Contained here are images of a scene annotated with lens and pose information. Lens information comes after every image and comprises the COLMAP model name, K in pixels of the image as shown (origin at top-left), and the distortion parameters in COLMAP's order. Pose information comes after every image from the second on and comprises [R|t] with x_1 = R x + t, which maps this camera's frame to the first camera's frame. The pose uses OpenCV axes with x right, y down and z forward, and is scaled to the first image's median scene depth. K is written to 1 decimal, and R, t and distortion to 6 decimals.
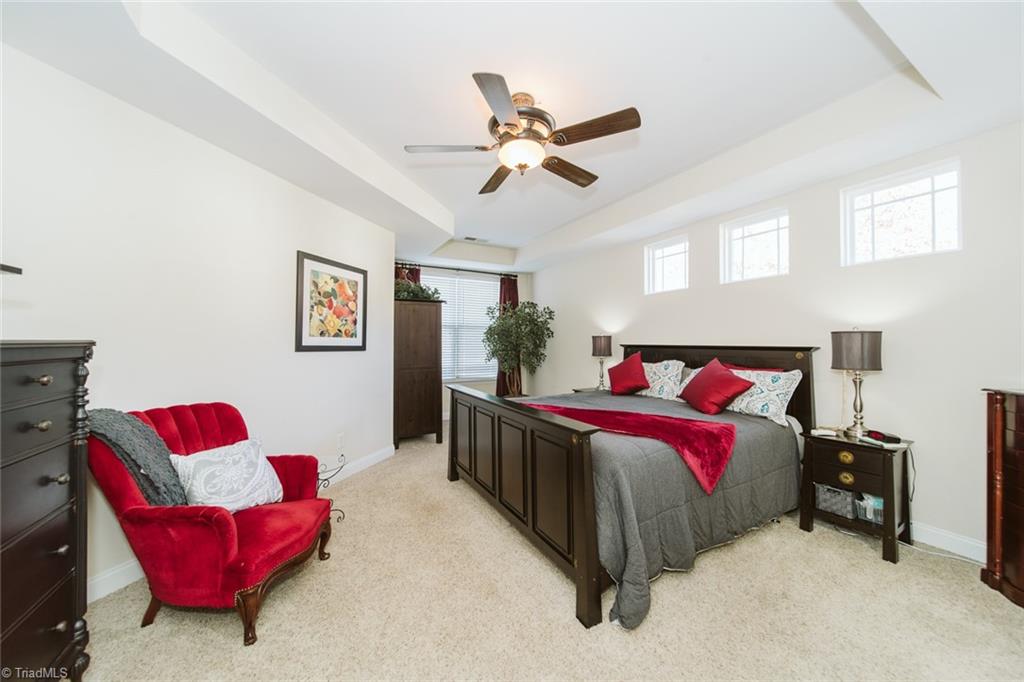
lens RADIAL K [[359.0, 0, 529.3], [0, 359.0, 340.6], [0, 0, 1]] dist [0.000729, -0.000192]
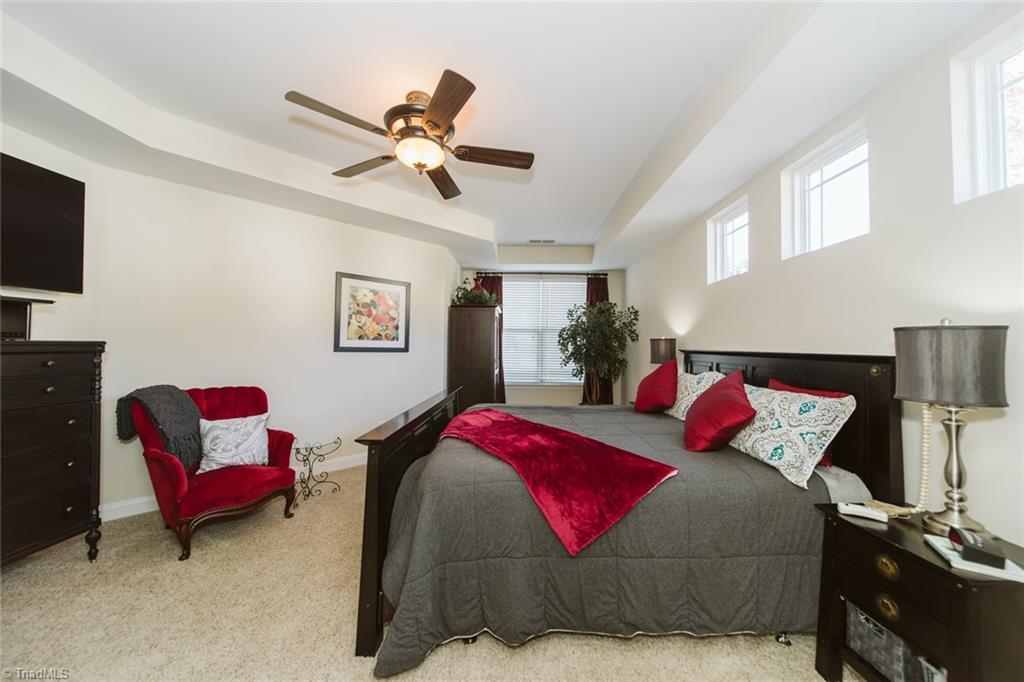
lens RADIAL K [[359.0, 0, 516.8], [0, 359.0, 340.9], [0, 0, 1]] dist [0.000729, -0.000192]
pose [[0.869522, -0.000532, -0.493894, 0.523499], [-0.004838, 0.999942, -0.009595, 0.001881], [0.493870, 0.010732, 0.869469, 0.212772]]
